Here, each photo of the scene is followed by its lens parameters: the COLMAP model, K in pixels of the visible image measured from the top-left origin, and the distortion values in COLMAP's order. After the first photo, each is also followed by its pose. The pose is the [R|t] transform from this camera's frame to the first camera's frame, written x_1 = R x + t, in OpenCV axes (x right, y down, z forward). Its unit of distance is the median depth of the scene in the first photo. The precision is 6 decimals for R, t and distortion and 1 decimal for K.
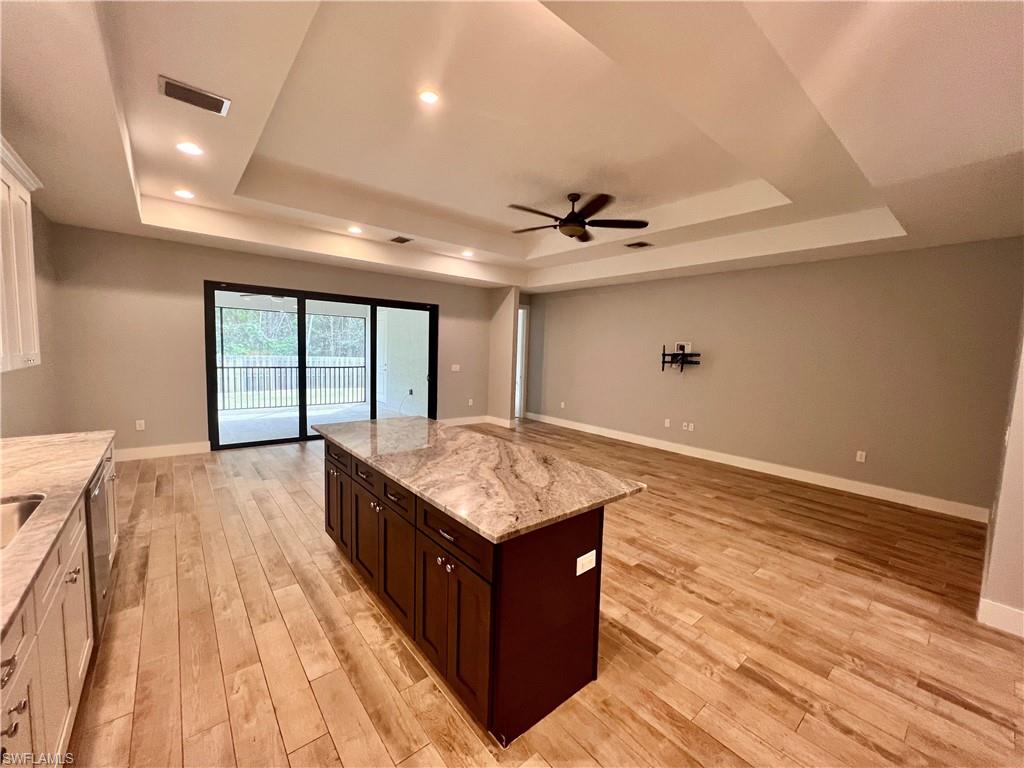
lens RADIAL K [[410.8, 0, 512.9], [0, 410.8, 386.6], [0, 0, 1]] dist [-0.002030, -0.000583]
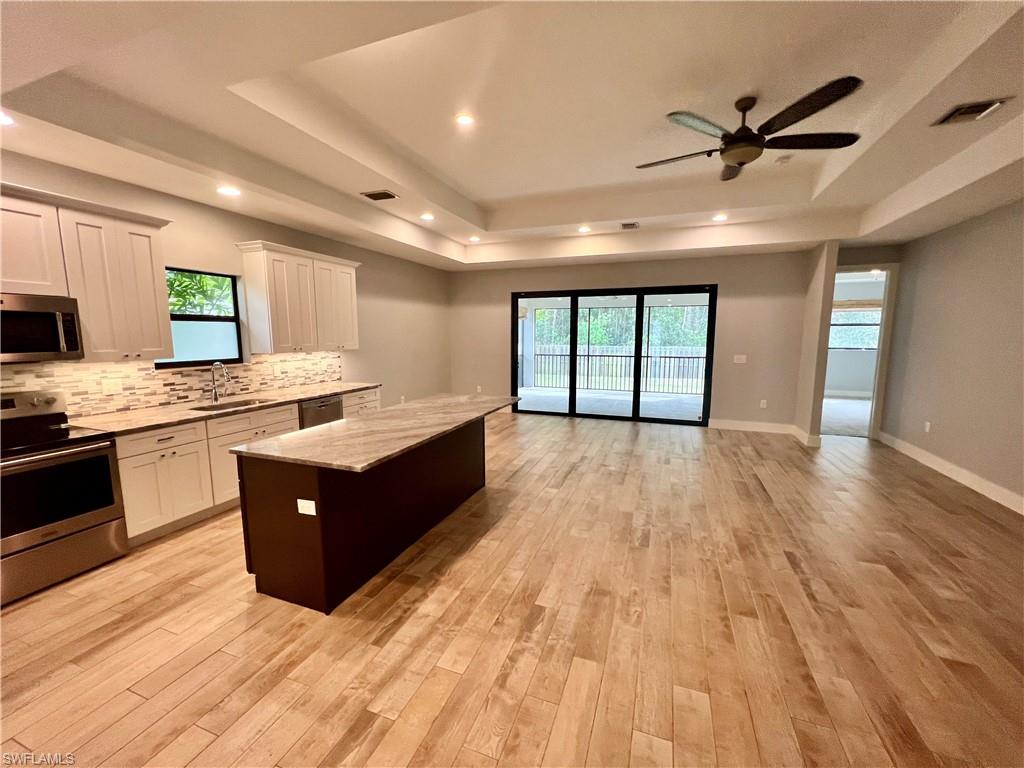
lens RADIAL K [[410.8, 0, 512.7], [0, 410.8, 384.5], [0, 0, 1]] dist [-0.002030, -0.000583]
pose [[0.488431, 0.073707, -0.869484, 0.634627], [-0.060063, 0.996903, 0.050768, -0.016567], [0.870533, 0.027428, 0.491345, 0.382600]]
